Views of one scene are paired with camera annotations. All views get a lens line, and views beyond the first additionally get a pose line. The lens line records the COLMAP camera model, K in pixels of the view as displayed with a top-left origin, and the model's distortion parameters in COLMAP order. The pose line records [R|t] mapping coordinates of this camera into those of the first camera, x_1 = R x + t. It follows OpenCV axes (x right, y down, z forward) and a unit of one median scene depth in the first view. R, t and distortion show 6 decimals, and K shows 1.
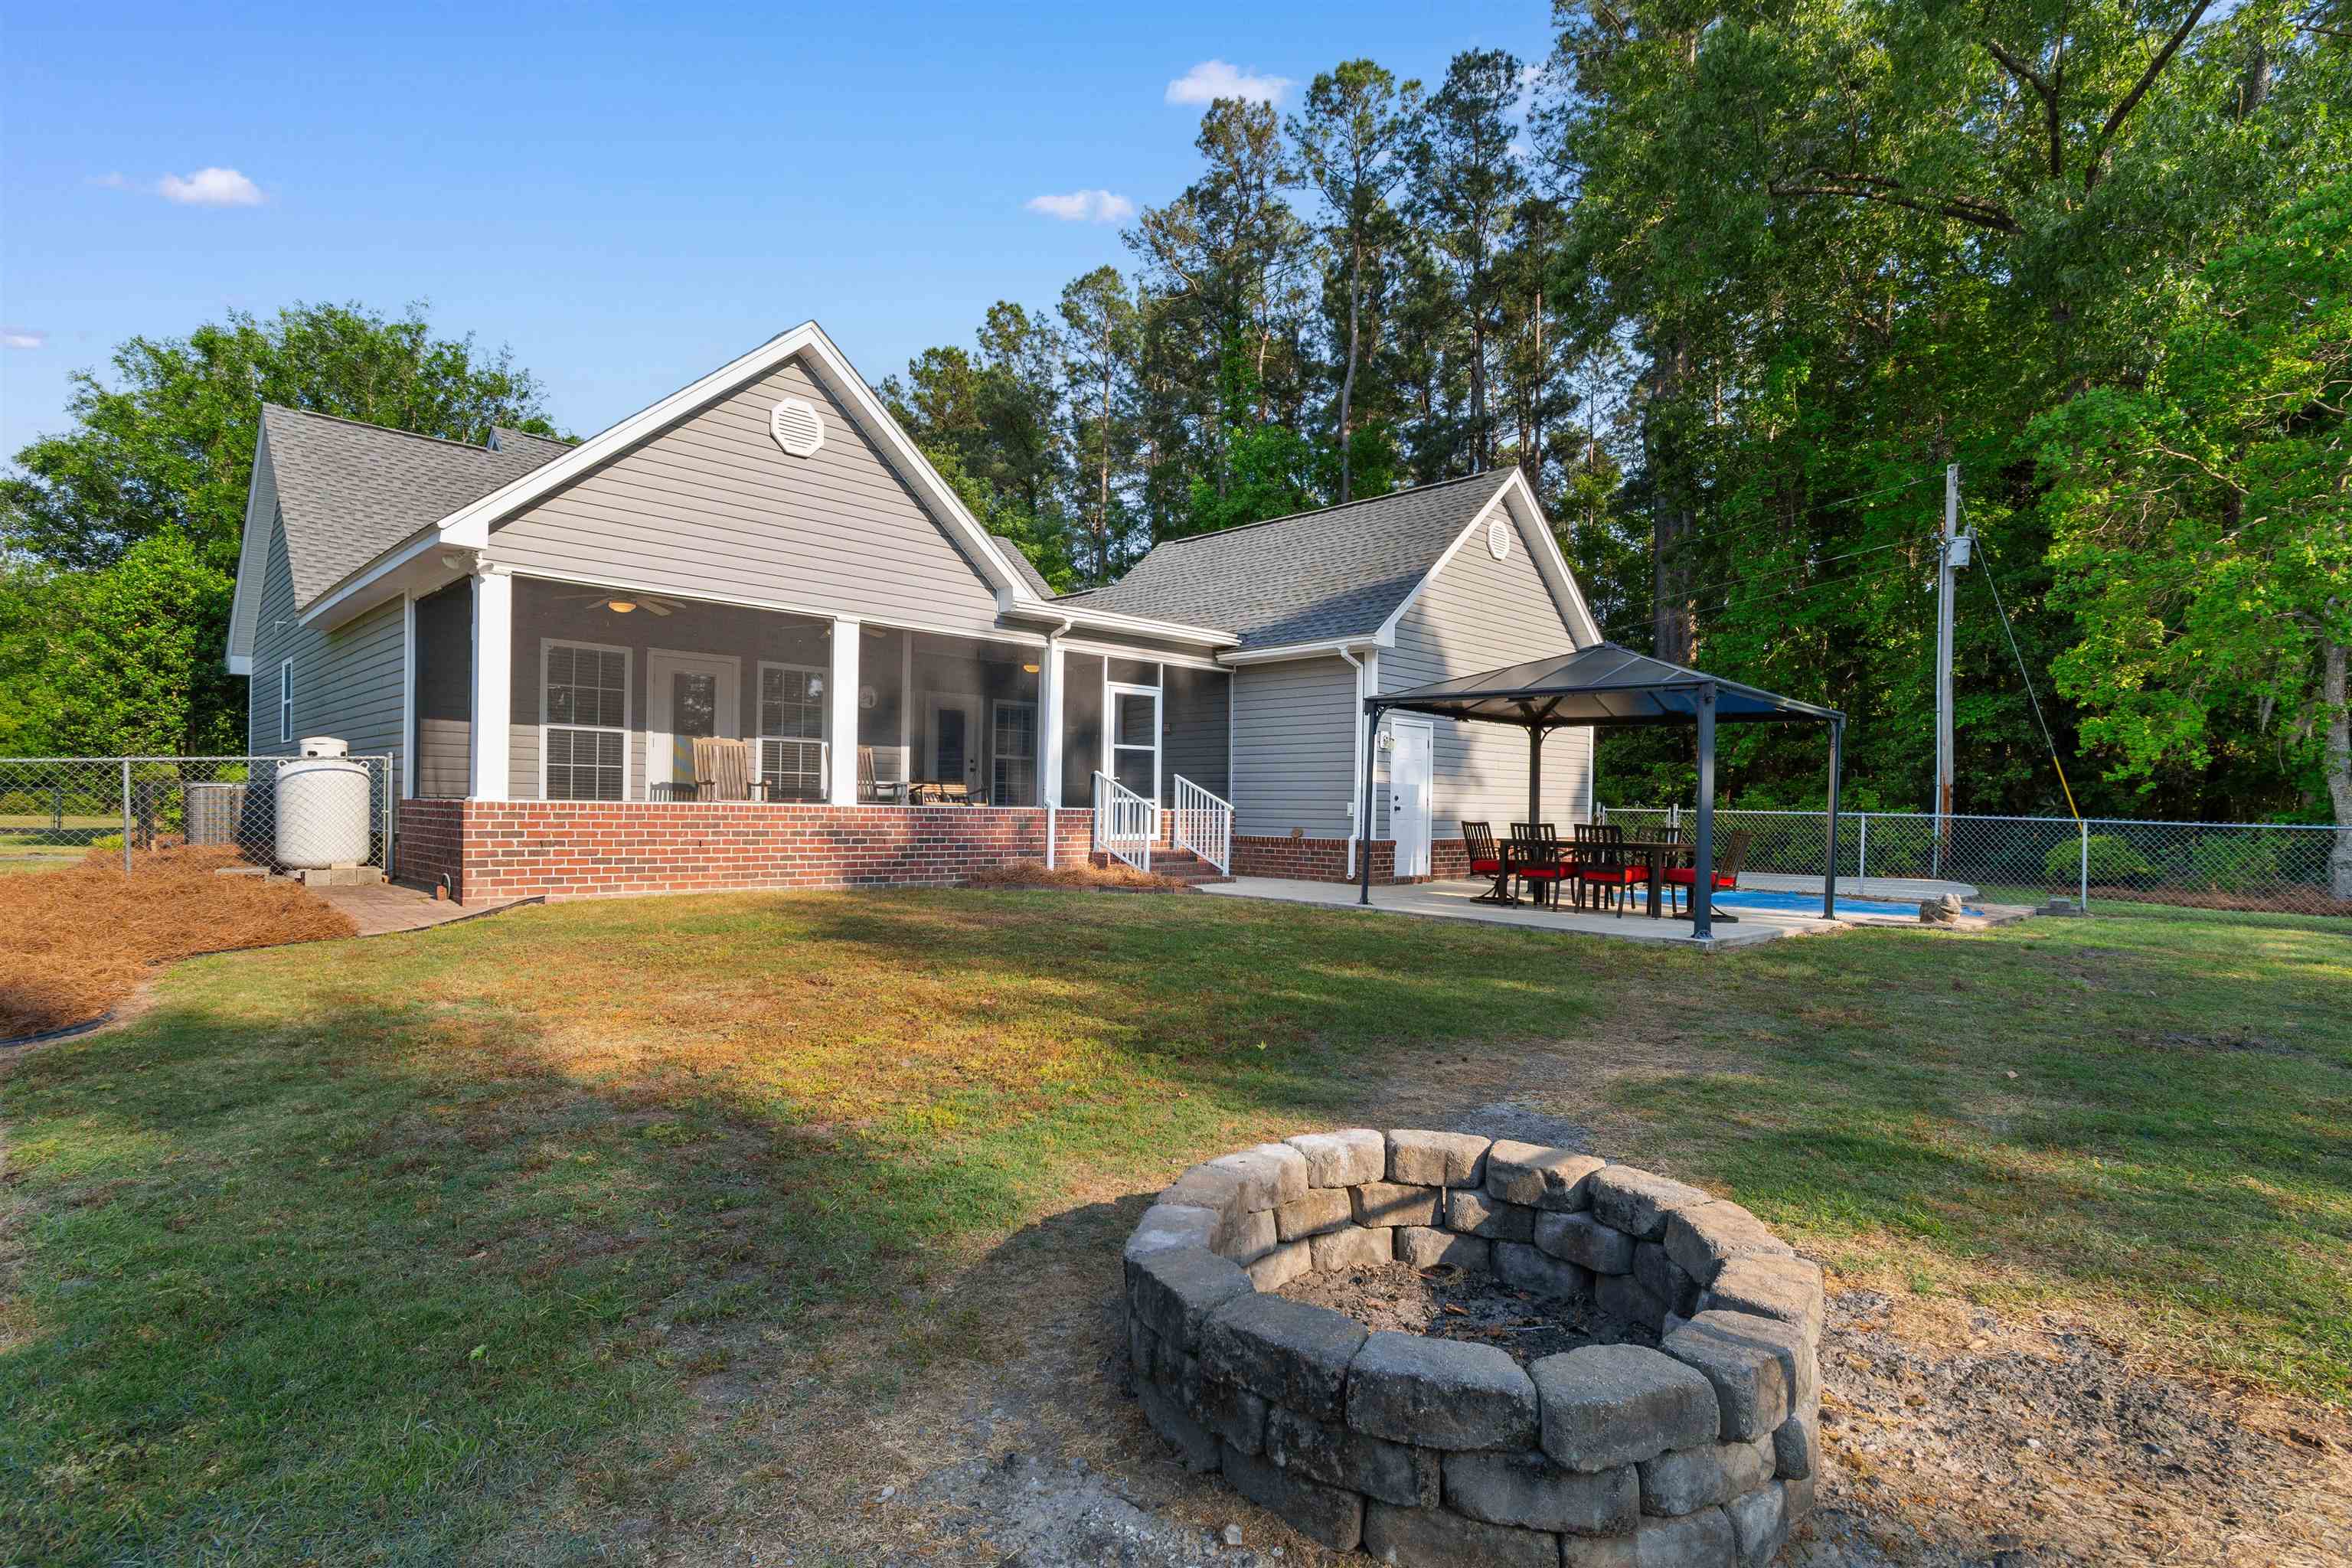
lens RADIAL K [[1097.0, 0, 1188.5], [0, 1097.0, 798.7], [0, 0, 1]] dist [0.000539, -0.000055]
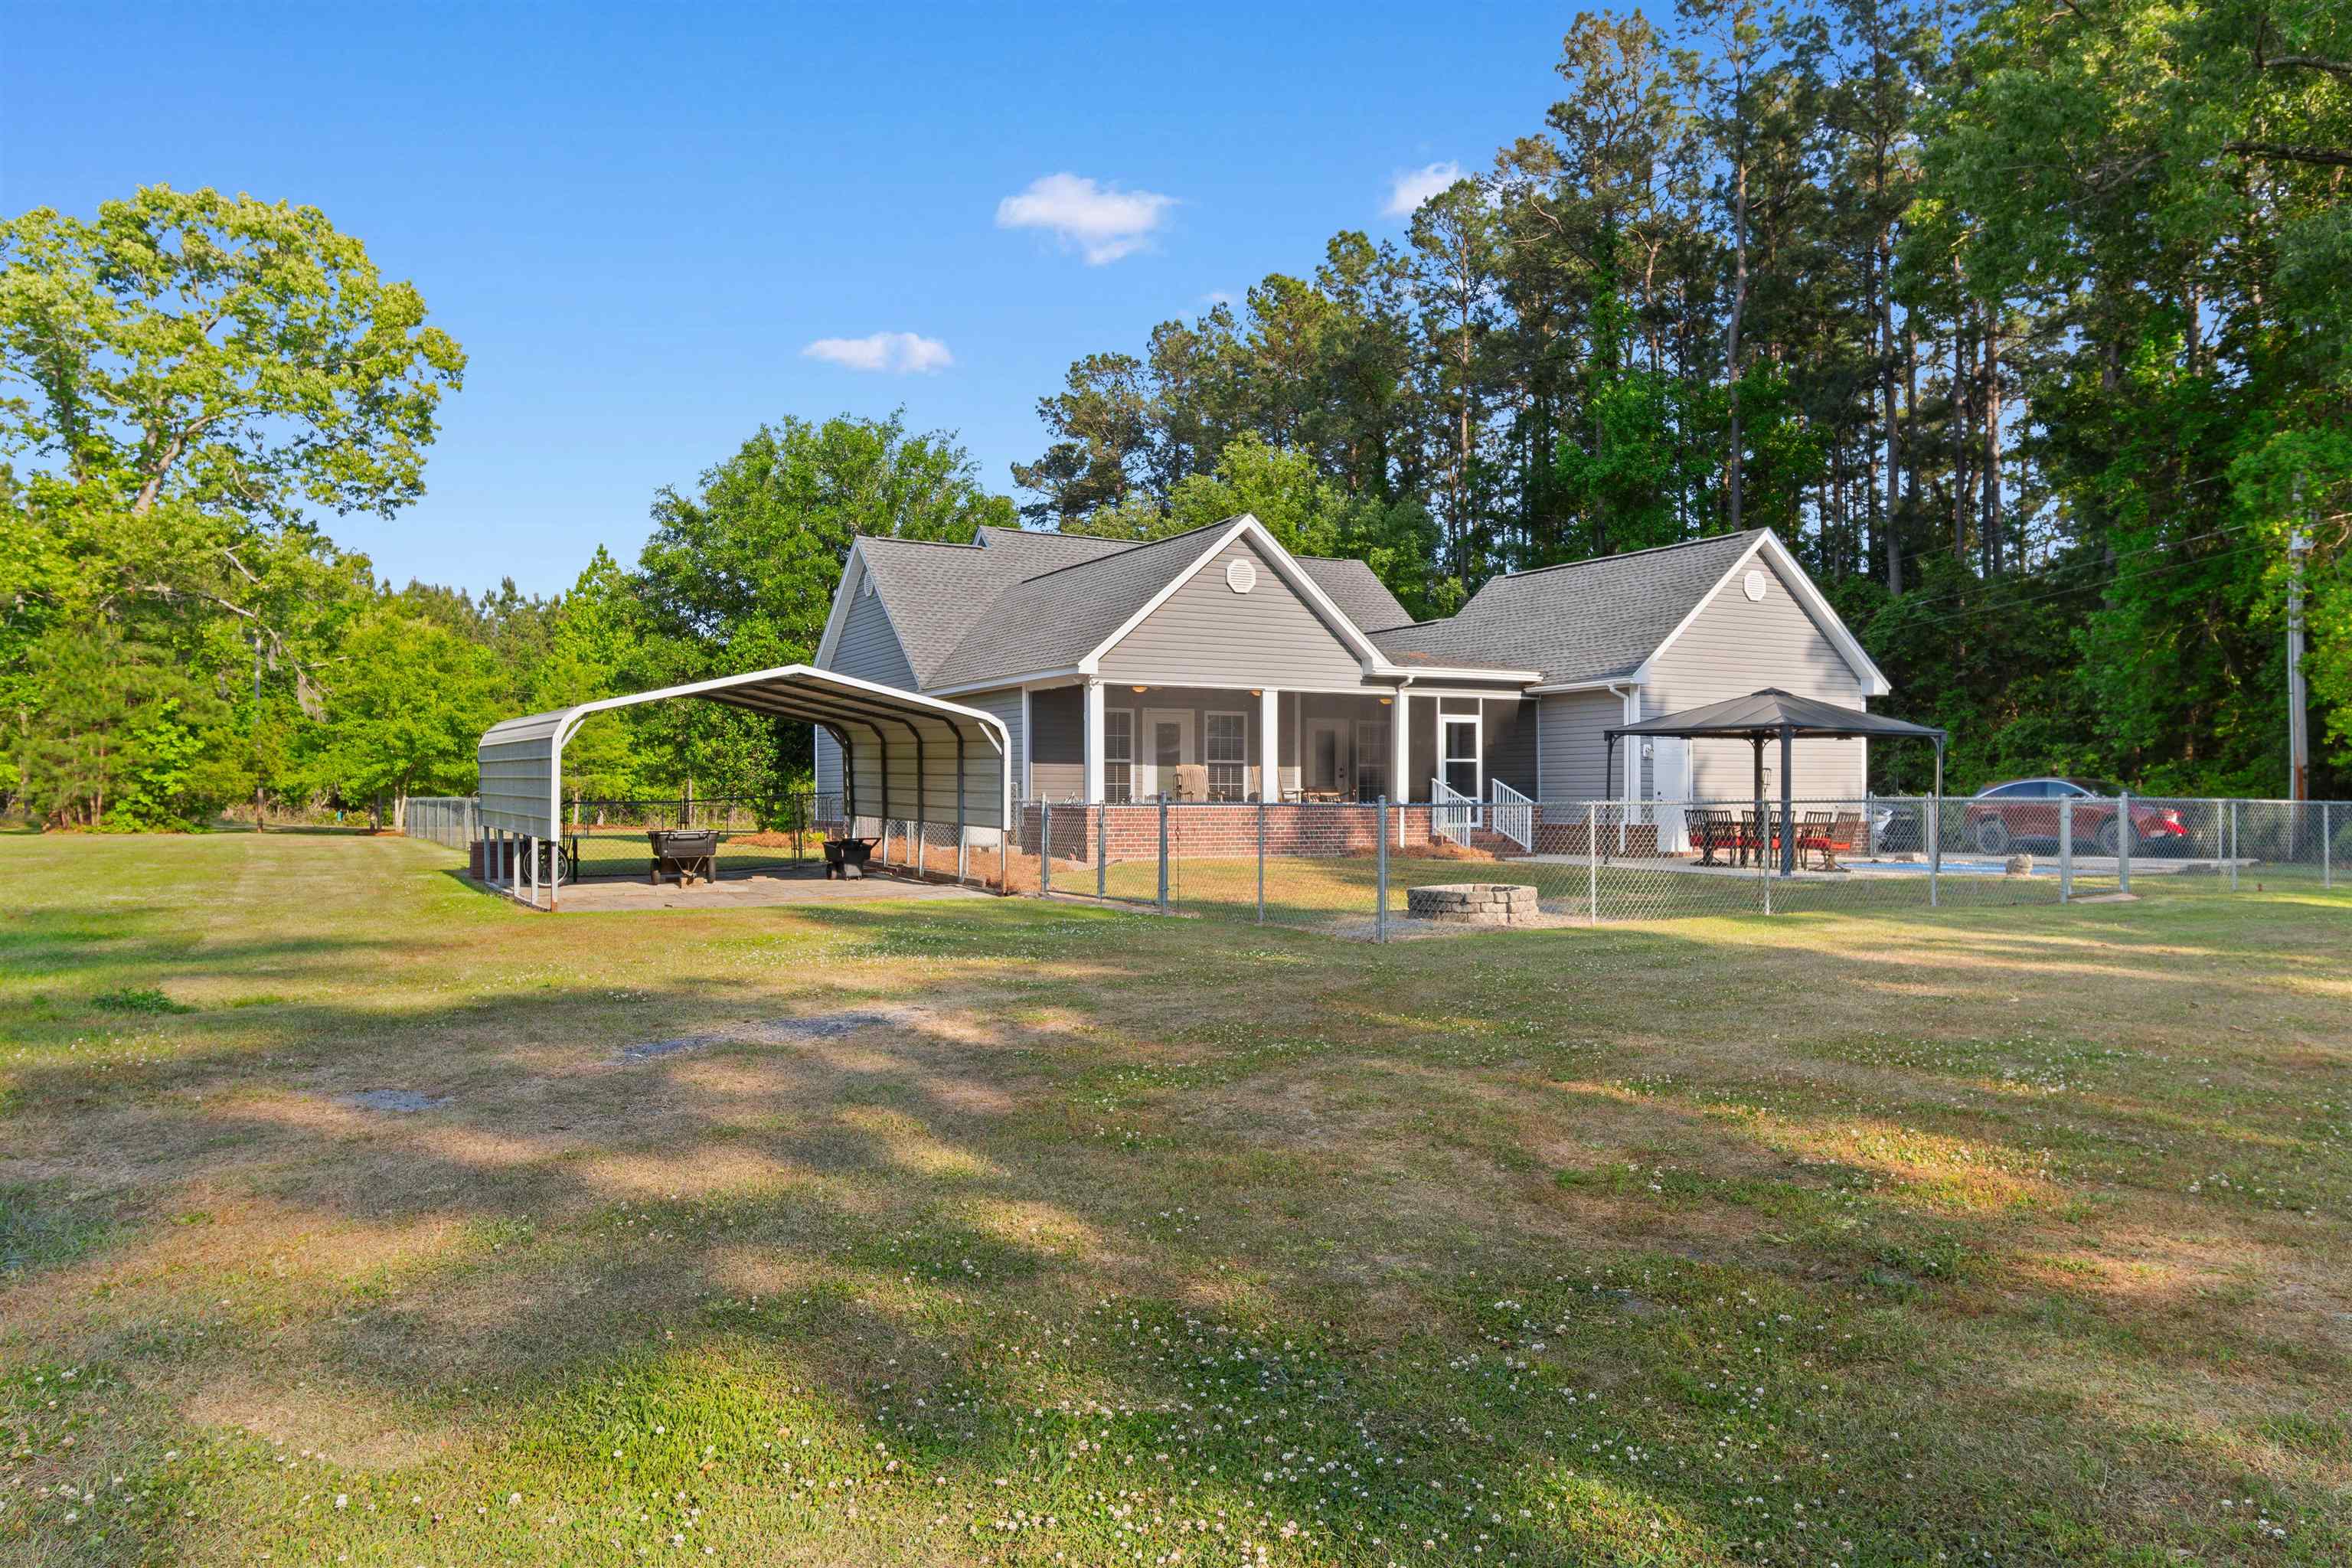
lens RADIAL K [[1692.7, 0, 1186.9], [0, 1692.7, 783.7], [0, 0, 1]] dist [0.003837, 0.002274]
pose [[0.966096, -0.019749, -0.257425, 0.169679], [0.019370, 0.999804, -0.004010, -0.015868], [0.257454, -0.001112, 0.966290, -1.182841]]
